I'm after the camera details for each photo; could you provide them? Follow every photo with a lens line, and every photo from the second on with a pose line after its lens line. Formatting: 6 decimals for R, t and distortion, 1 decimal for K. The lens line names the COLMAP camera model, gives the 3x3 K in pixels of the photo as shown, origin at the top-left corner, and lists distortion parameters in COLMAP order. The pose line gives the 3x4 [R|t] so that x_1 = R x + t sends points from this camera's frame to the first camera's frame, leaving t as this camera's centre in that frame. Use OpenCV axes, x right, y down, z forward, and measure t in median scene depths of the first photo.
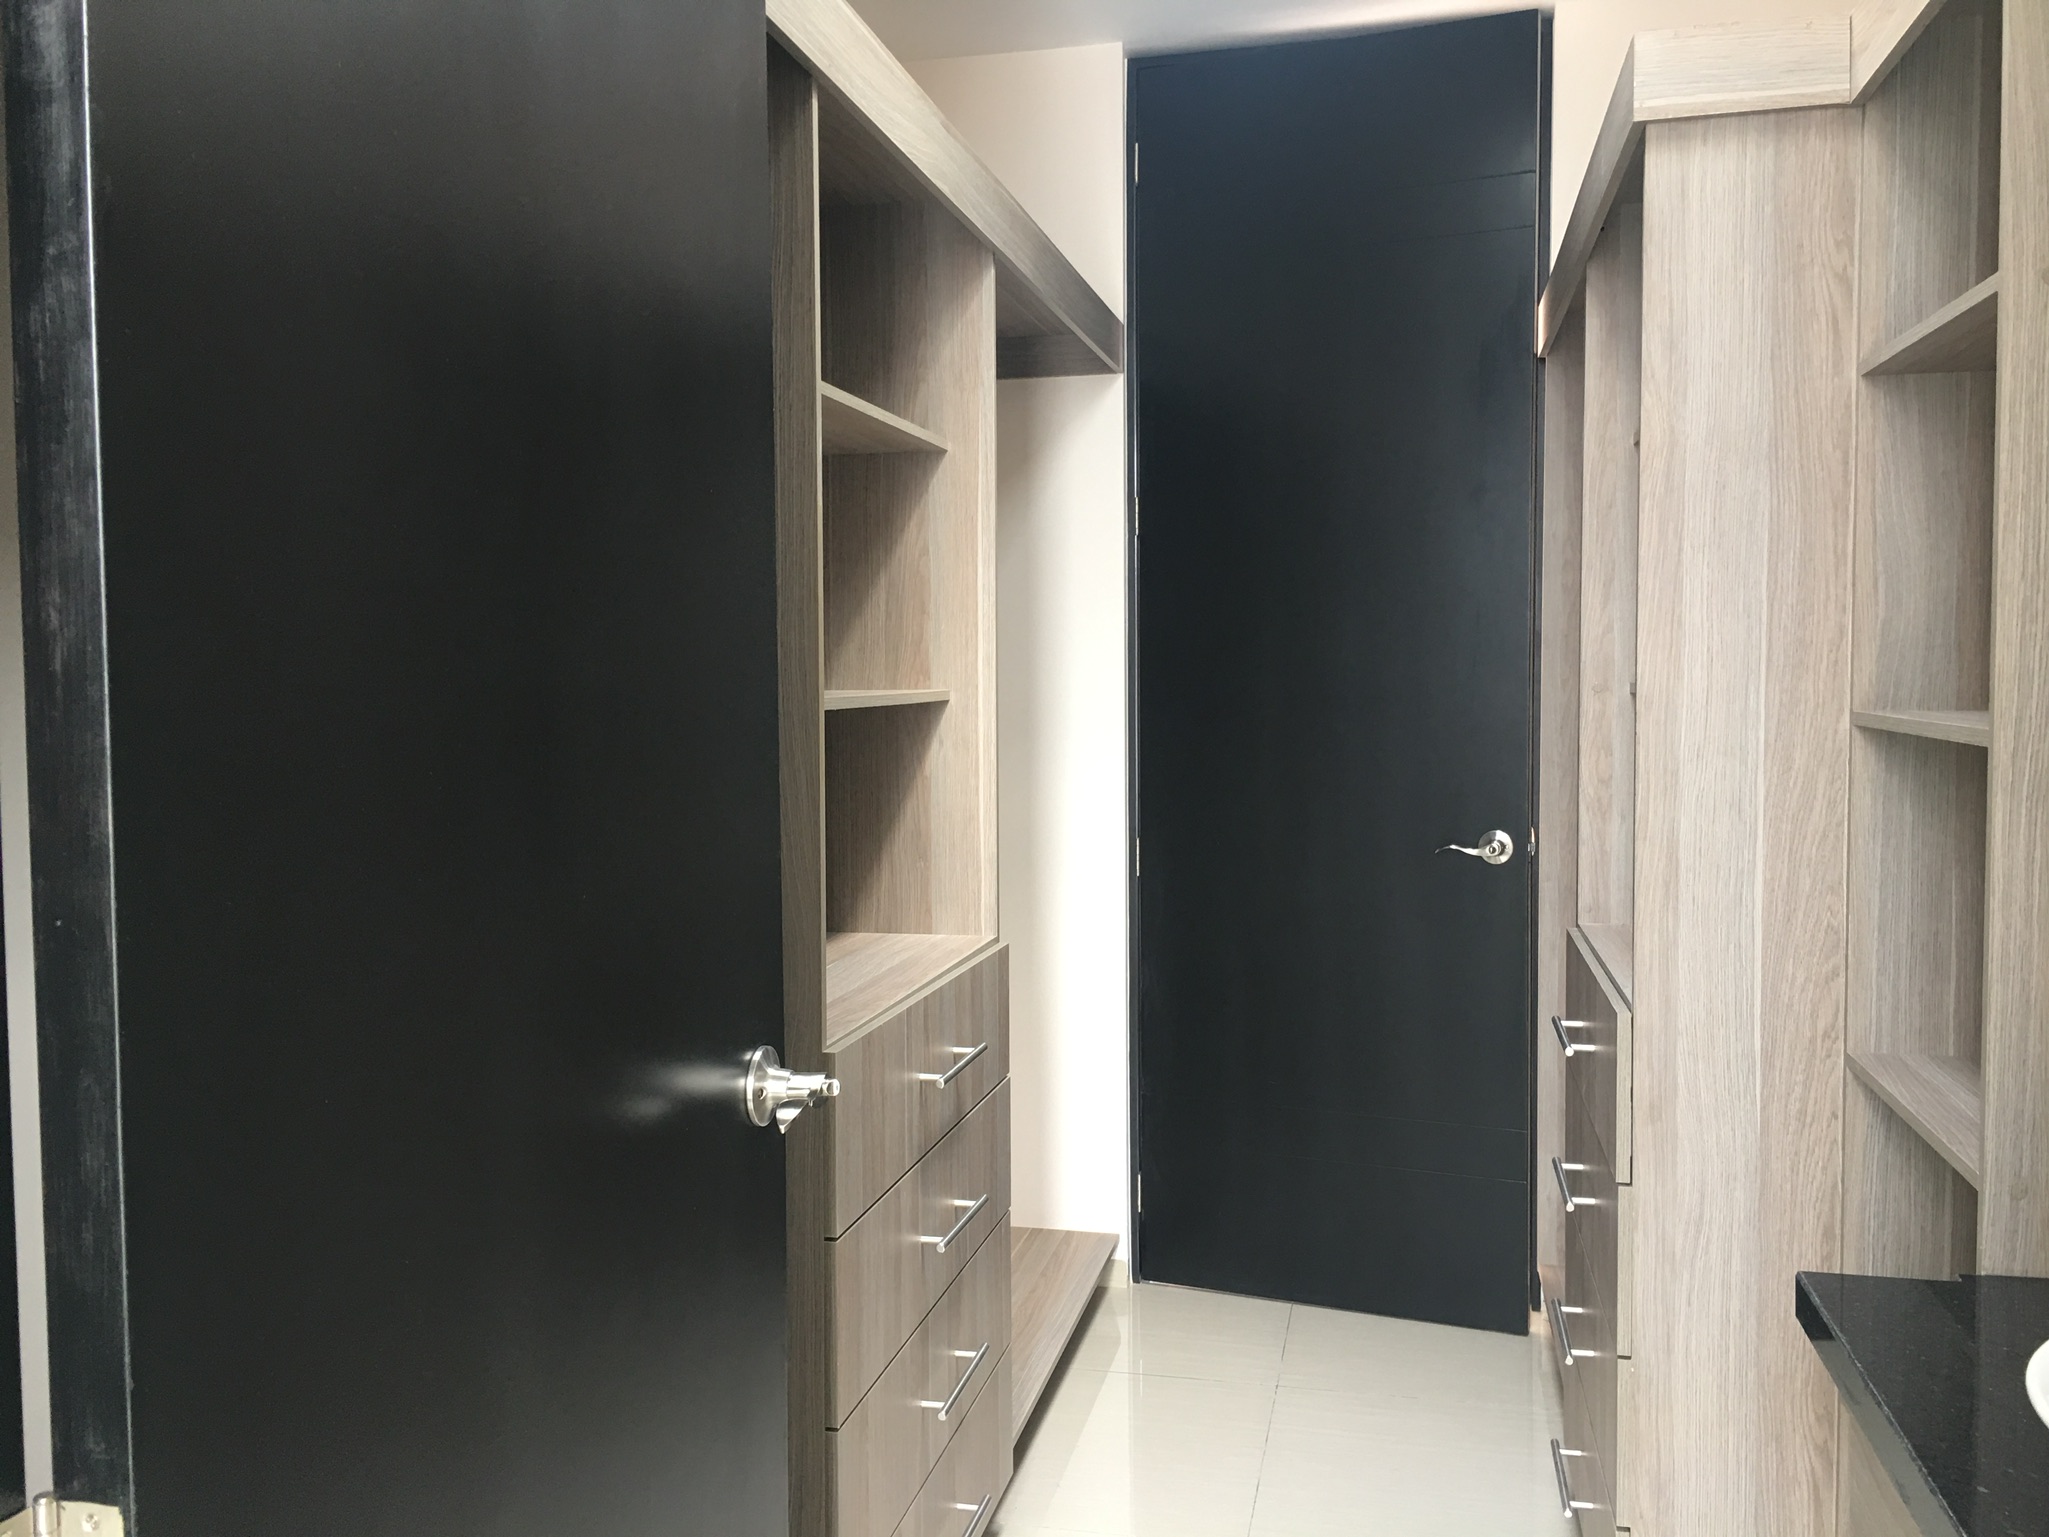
lens RADIAL K [[1764.9, 0, 1012.5], [0, 1764.9, 765.0], [0, 0, 1]] dist [0.096483, -0.100676]
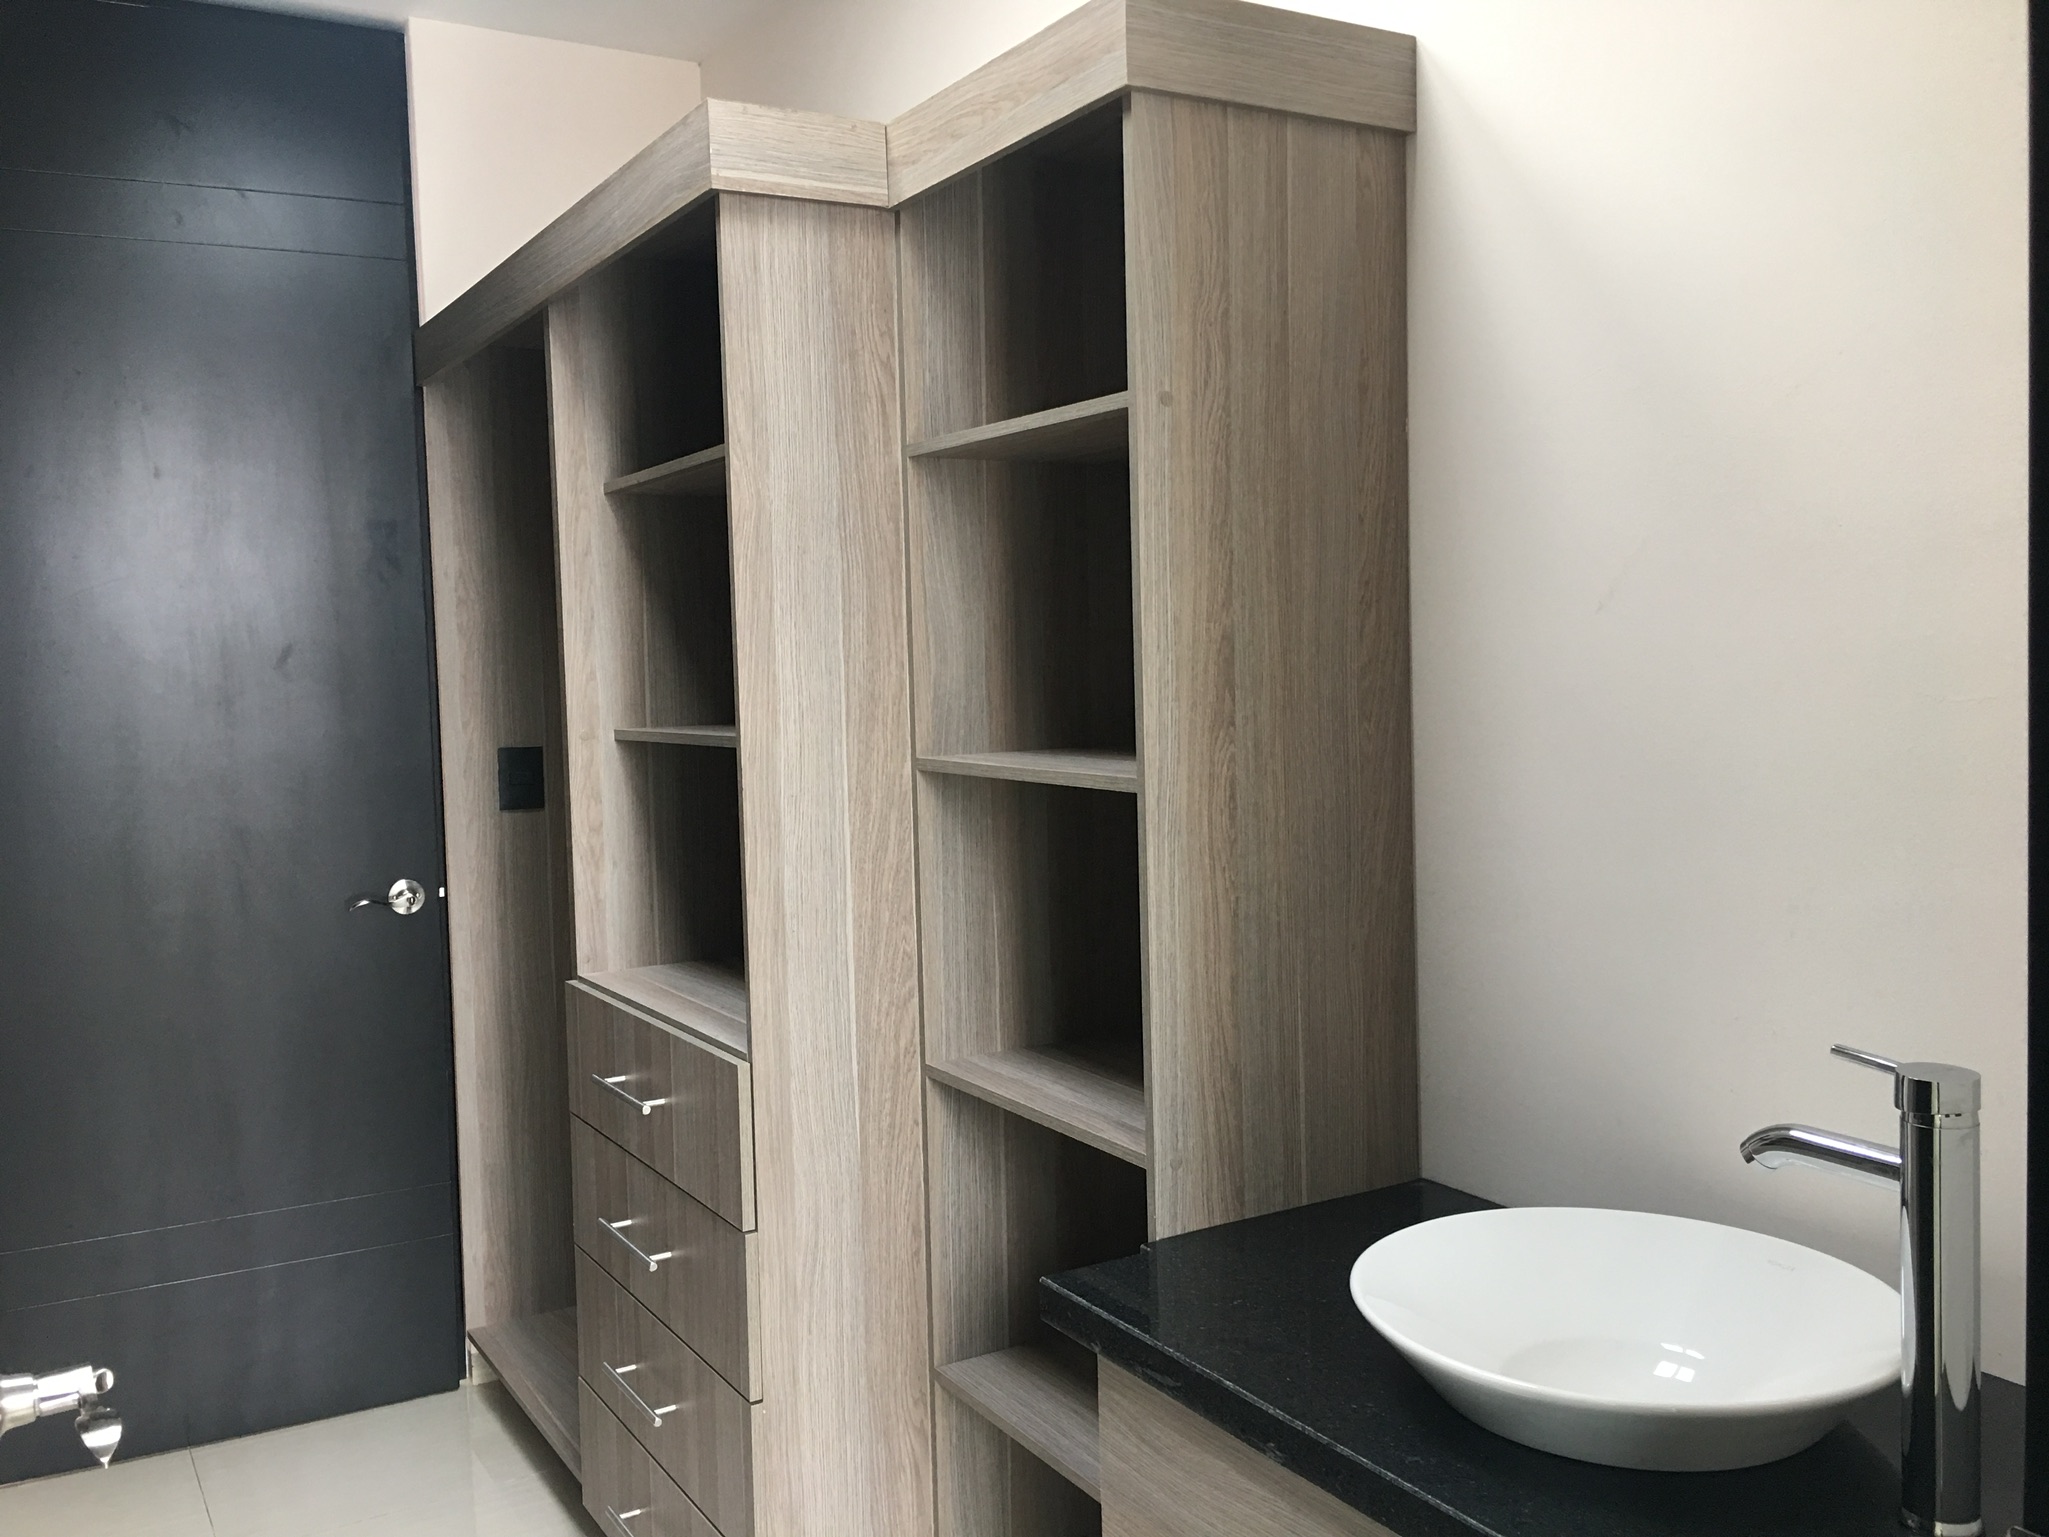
lens RADIAL K [[1764.9, 0, 1012.5], [0, 1764.9, 765.0], [0, 0, 1]] dist [0.096483, -0.100676]
pose [[0.730825, -0.057053, 0.680176, -0.229511], [0.061346, 0.997958, 0.017794, -0.040642], [-0.679802, 0.028722, 0.732833, 0.155233]]
